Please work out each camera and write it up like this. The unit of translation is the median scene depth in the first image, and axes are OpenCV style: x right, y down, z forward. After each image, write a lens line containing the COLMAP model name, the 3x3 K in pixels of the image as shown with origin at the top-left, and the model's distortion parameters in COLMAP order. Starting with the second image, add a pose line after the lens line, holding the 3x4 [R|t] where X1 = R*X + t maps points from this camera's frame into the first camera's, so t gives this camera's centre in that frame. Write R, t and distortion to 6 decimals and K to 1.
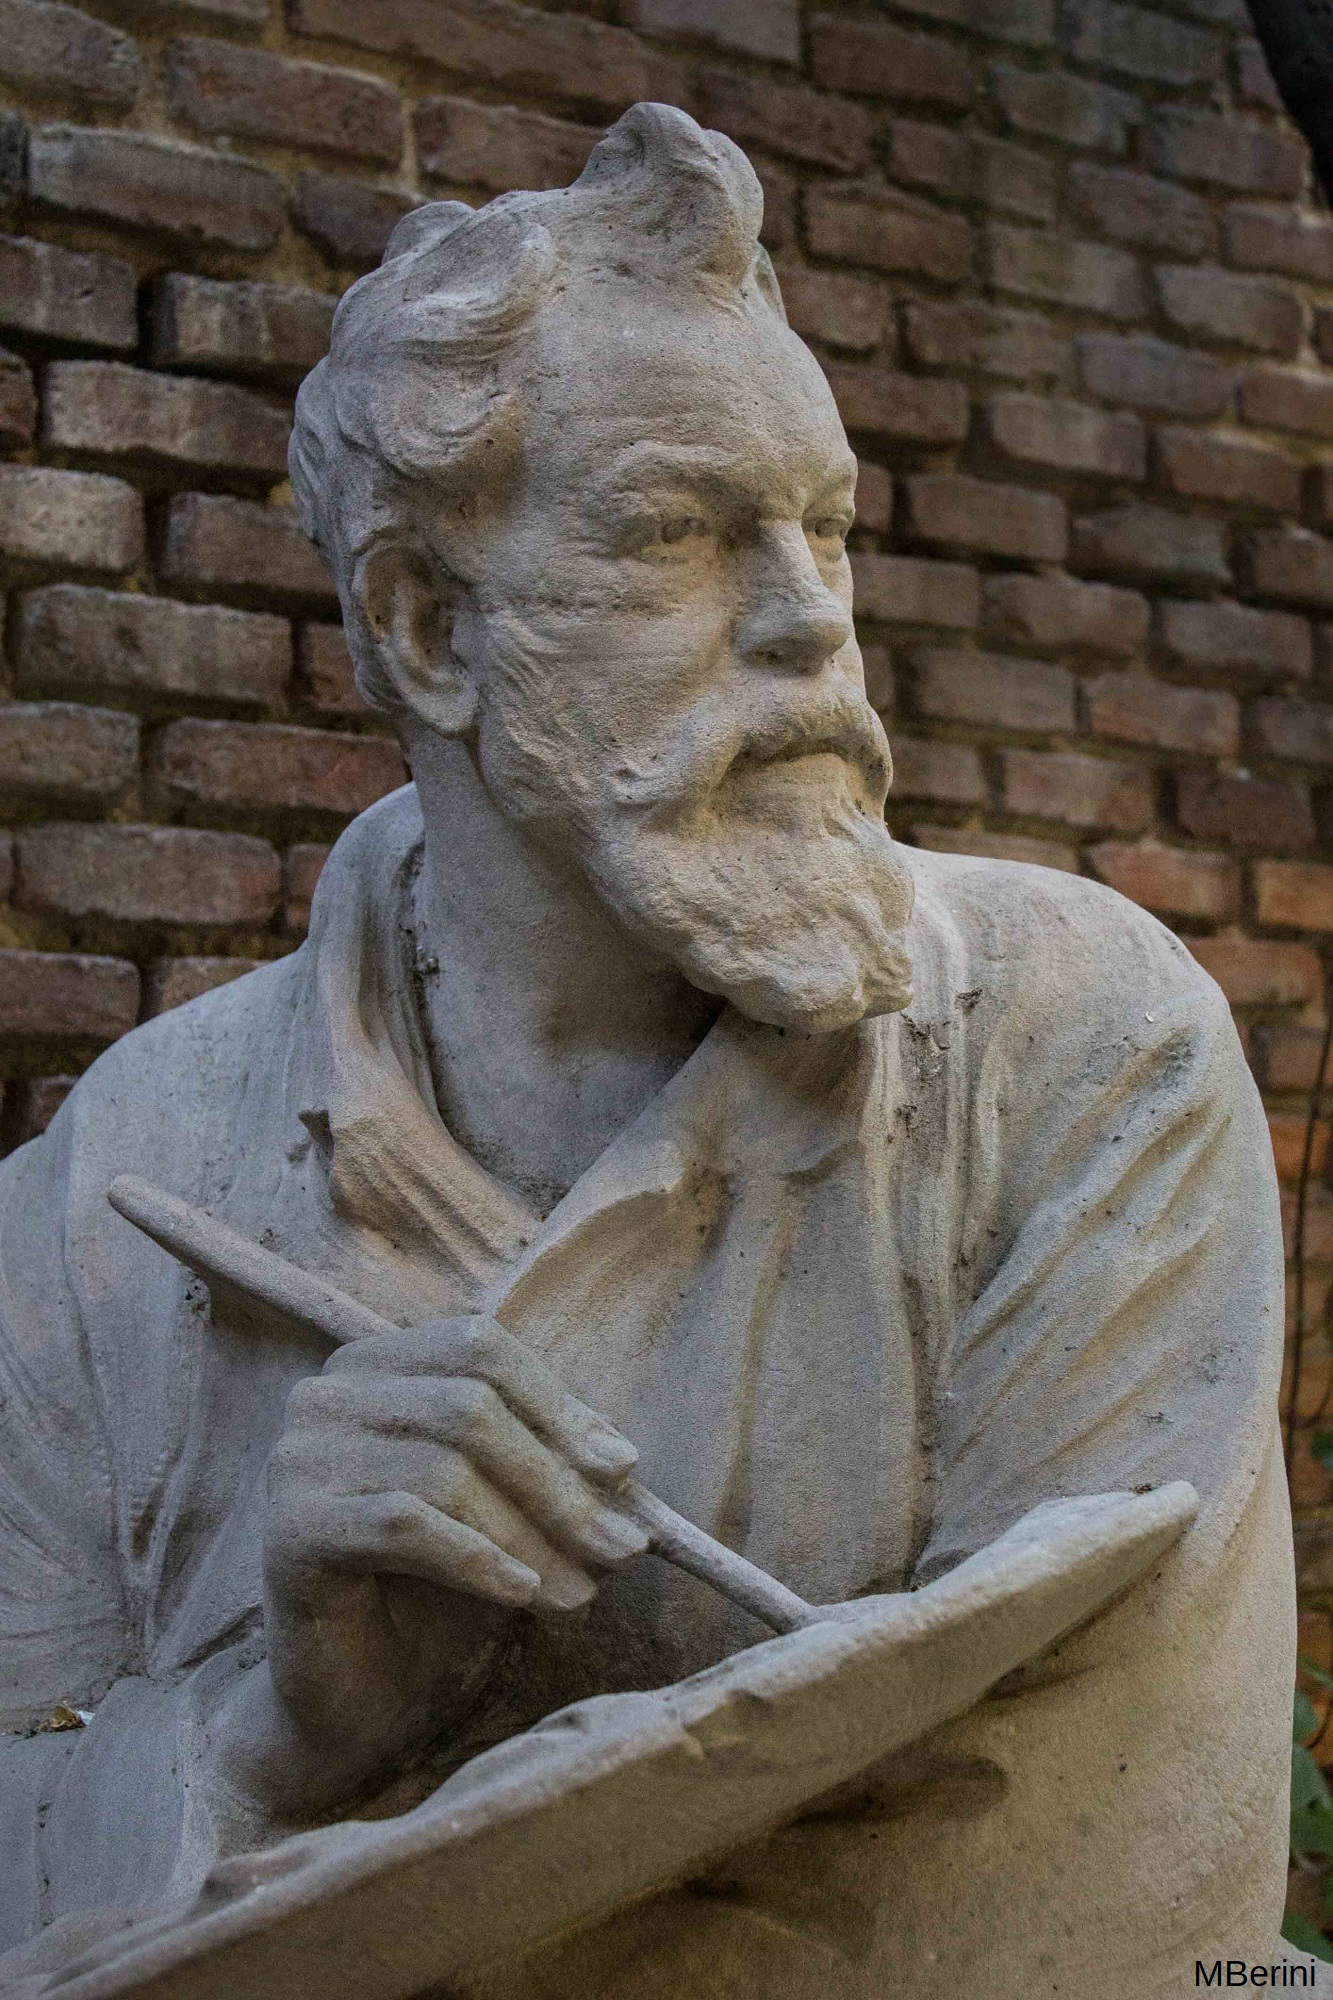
lens RADIAL K [[3655.0, 0, 666.5], [0, 3655.0, 1000.0], [0, 0, 1]] dist [0.011654, 0.153795]
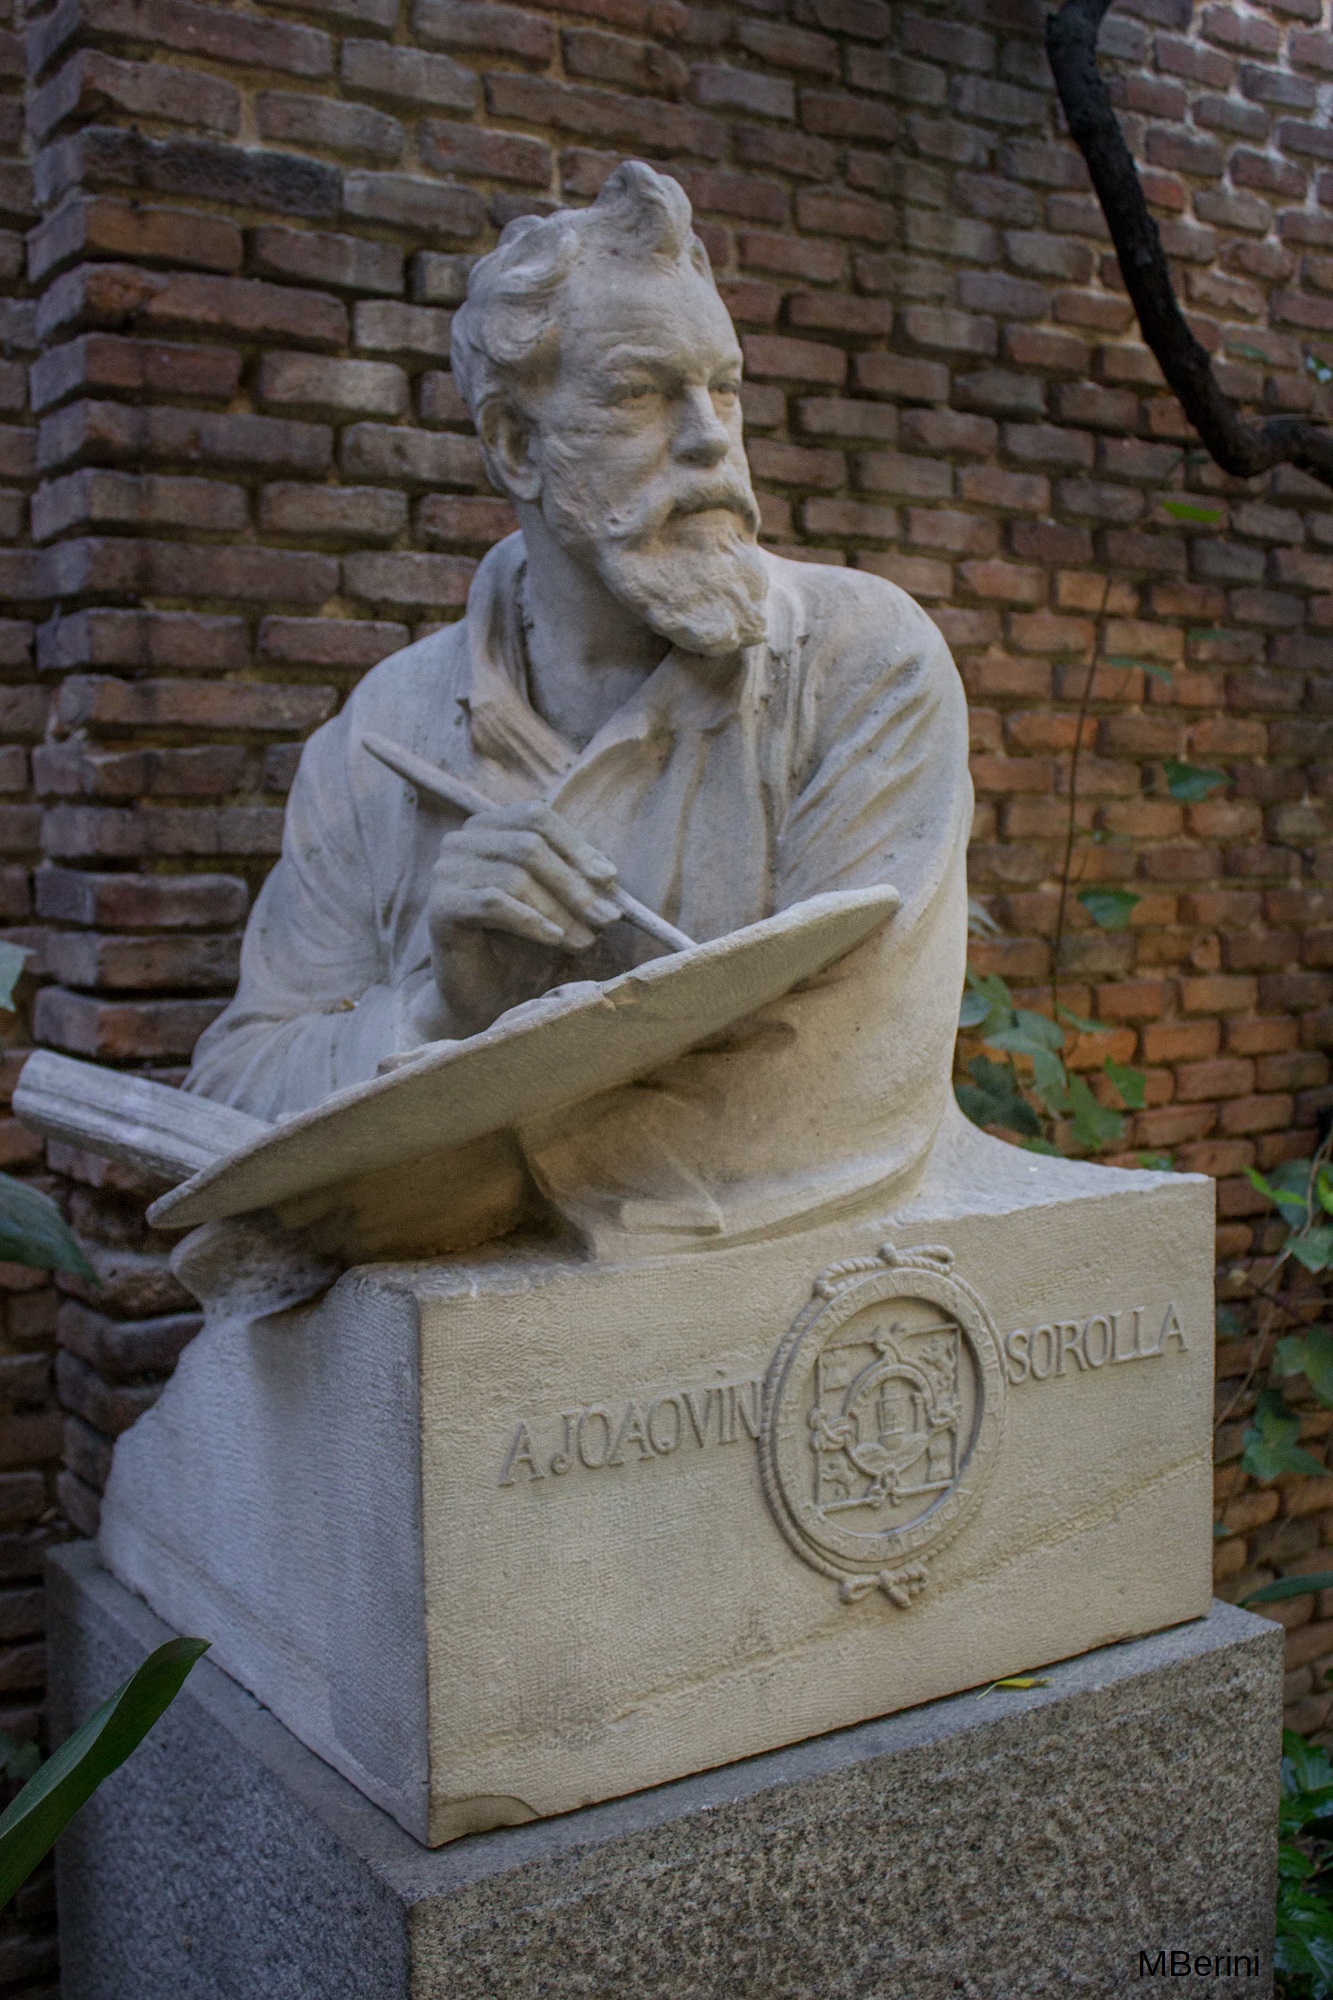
lens RADIAL K [[2128.0, 0, 666.5], [0, 2128.0, 1000.0], [0, 0, 1]] dist [-0.113527, 0.145319]
pose [[0.996833, 0.010187, -0.078868, 0.101307], [0.002377, 0.987501, 0.157595, 0.011176], [0.079487, -0.157284, 0.984349, -0.127727]]
